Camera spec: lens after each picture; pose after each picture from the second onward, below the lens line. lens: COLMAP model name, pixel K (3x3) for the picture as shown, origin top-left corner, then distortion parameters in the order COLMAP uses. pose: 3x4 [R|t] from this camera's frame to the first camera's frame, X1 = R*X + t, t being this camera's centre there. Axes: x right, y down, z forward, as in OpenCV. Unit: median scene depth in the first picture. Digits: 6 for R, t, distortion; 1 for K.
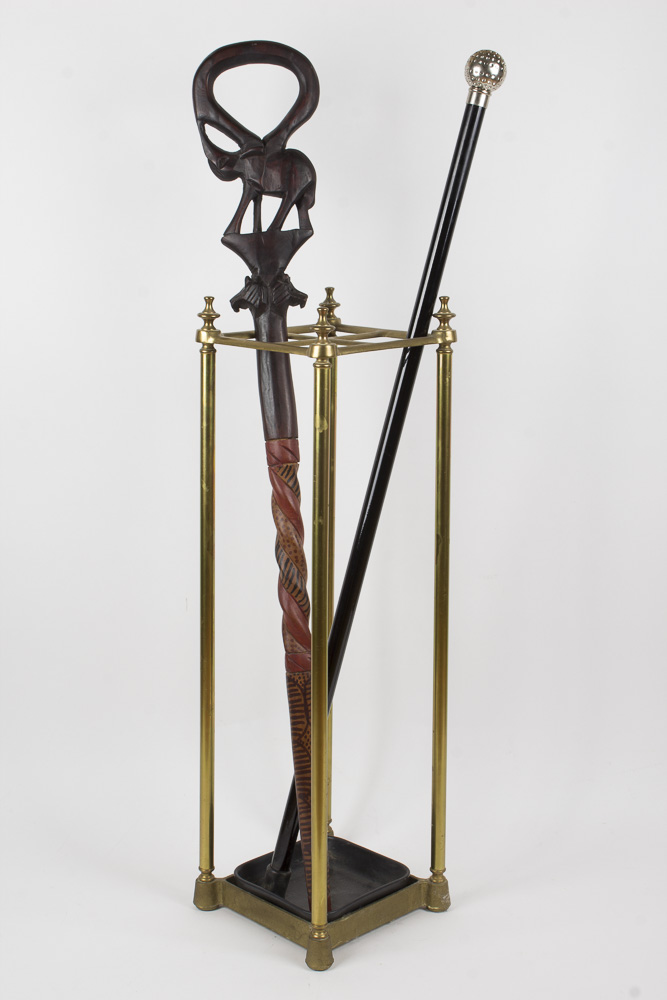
lens RADIAL K [[1508.1, 0, 333.5], [0, 1508.1, 500.0], [0, 0, 1]] dist [0.006058, -0.044077]
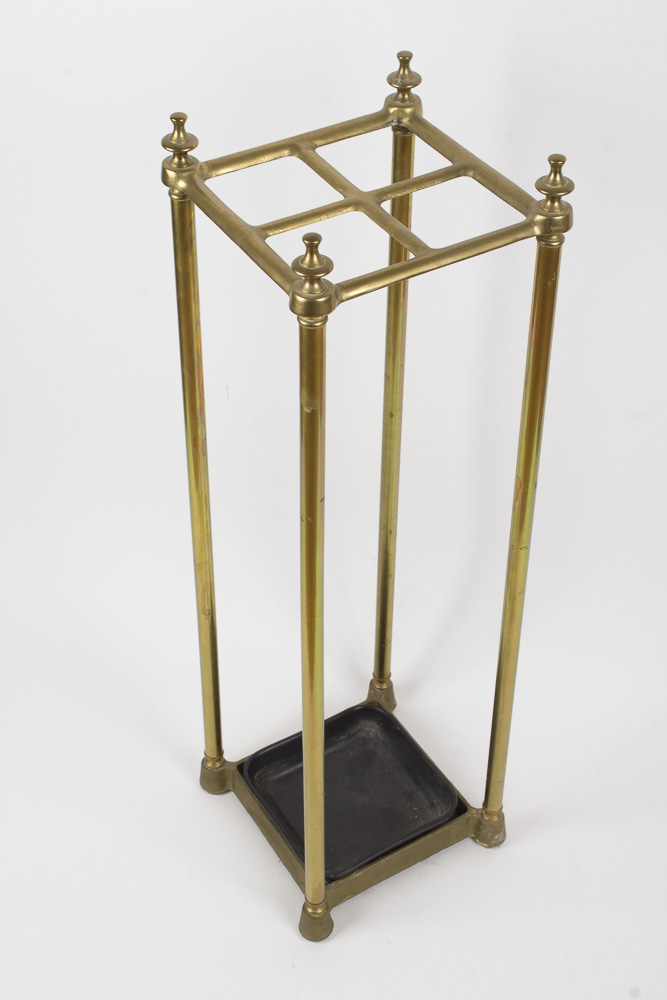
lens RADIAL K [[1508.1, 0, 333.5], [0, 1508.1, 500.0], [0, 0, 1]] dist [0.006058, -0.044077]
pose [[0.974419, 0.144306, -0.172290, 0.101619], [-0.042240, 0.870554, 0.490257, -0.283117], [0.220734, -0.470438, 0.854380, 0.380305]]
